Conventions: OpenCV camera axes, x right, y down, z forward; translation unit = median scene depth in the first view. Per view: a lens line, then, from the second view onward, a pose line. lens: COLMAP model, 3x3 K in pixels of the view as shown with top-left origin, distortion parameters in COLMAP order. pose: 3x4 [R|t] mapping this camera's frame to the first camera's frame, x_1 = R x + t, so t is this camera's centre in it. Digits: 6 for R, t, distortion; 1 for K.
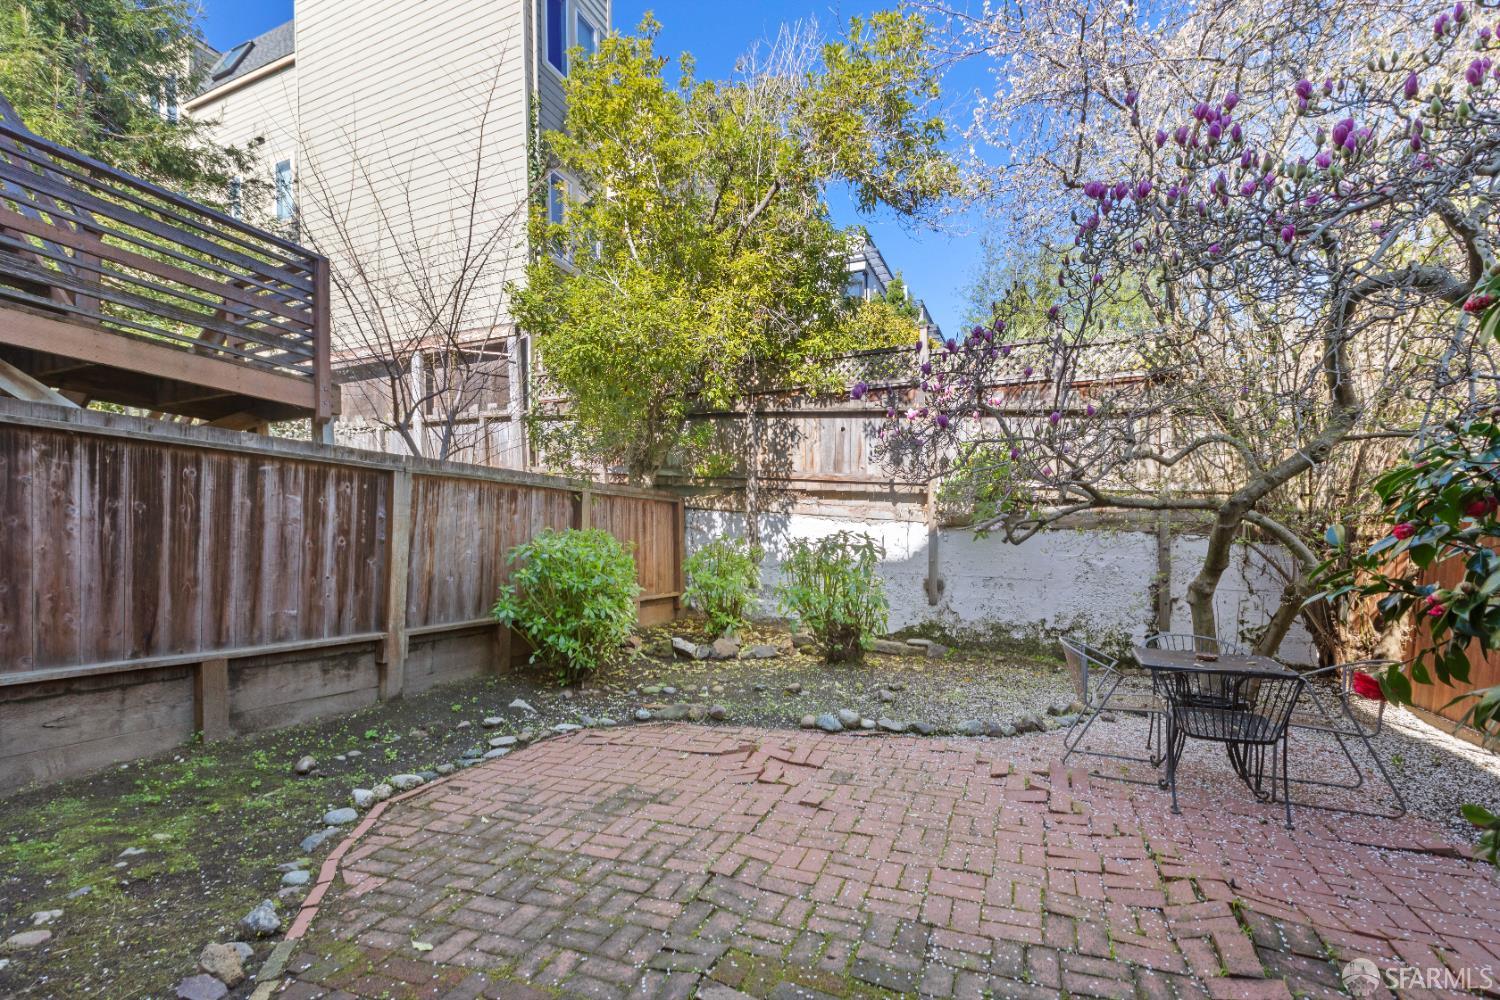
lens RADIAL K [[698.4, 0, 746.5], [0, 698.4, 585.5], [0, 0, 1]] dist [-0.001571, -0.000845]
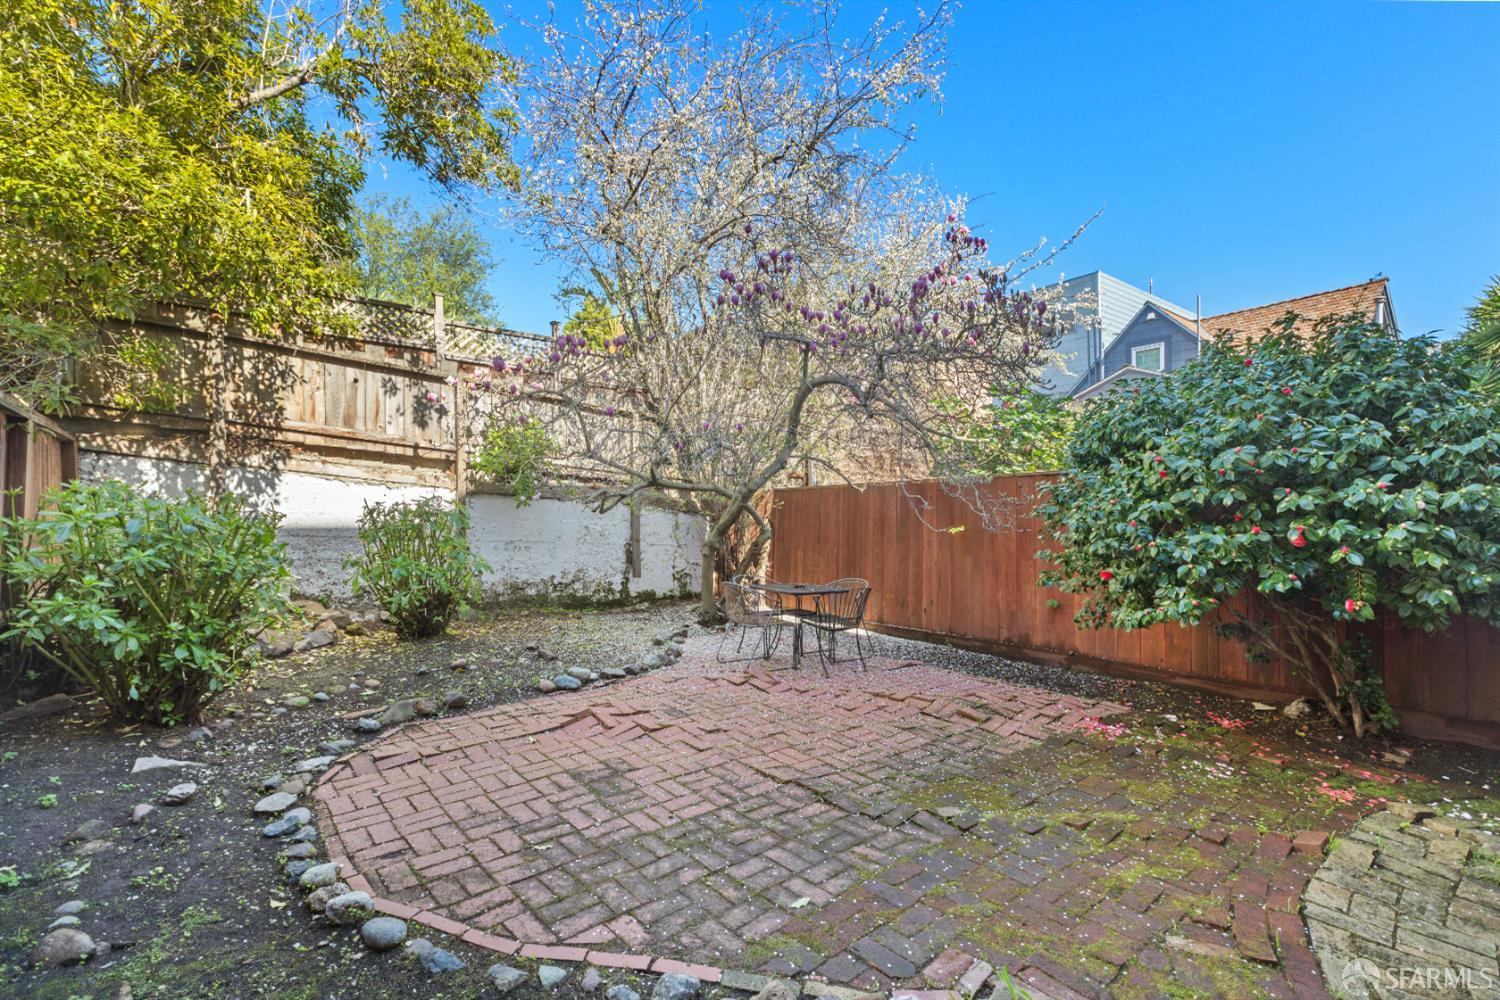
lens RADIAL K [[674.5, 0, 744.2], [0, 674.5, 527.2], [0, 0, 1]] dist [0.000092, -0.000068]
pose [[0.497061, -0.010099, 0.867657, -0.554661], [0.031909, 0.999469, -0.006647, -0.021206], [-0.867129, 0.030990, 0.497119, 0.215999]]
